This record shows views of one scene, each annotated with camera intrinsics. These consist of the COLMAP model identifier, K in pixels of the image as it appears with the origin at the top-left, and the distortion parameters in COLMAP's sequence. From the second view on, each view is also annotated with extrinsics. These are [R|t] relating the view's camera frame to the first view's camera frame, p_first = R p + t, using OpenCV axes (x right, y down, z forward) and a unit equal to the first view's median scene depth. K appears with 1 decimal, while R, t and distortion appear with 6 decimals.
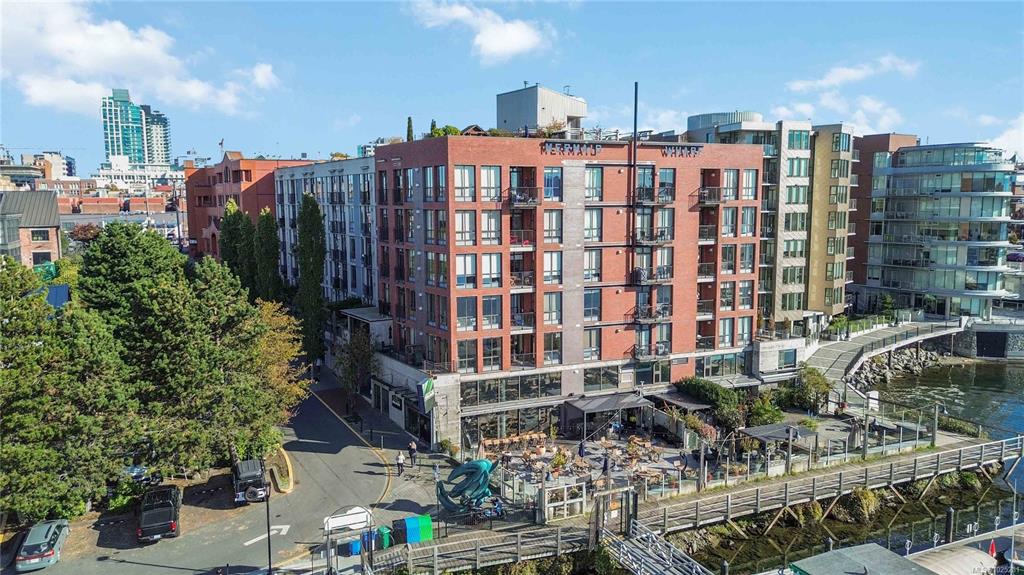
lens RADIAL K [[720.5, 0, 512.0], [0, 720.5, 287.5], [0, 0, 1]] dist [0.096948, -0.131004]
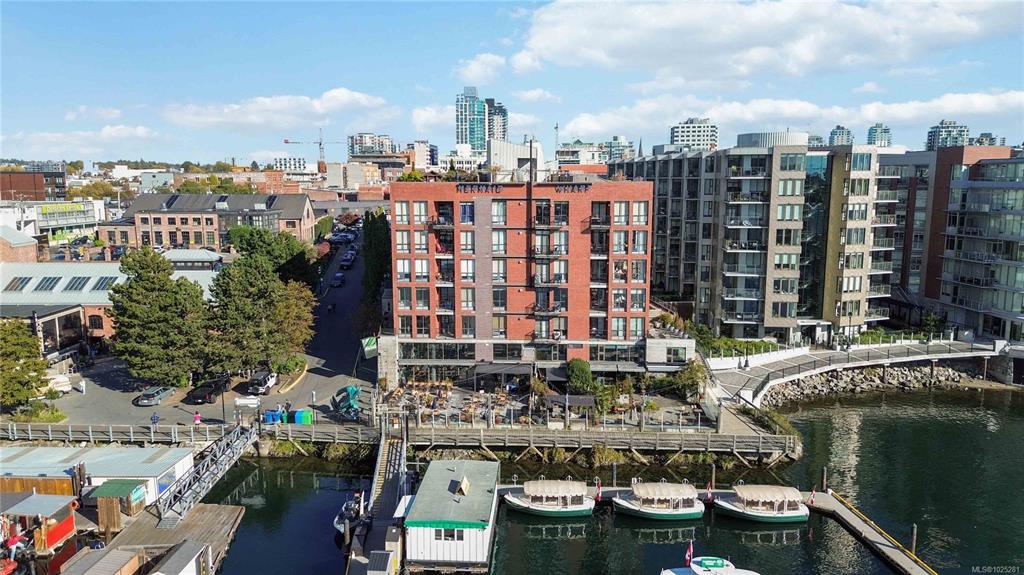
lens RADIAL K [[720.5, 0, 512.0], [0, 720.5, 287.5], [0, 0, 1]] dist [0.096948, -0.131004]
pose [[0.892824, 0.070690, -0.444824, 0.712461], [-0.055333, 0.997341, 0.047433, -0.061480], [0.446994, -0.017736, 0.894361, -0.226911]]
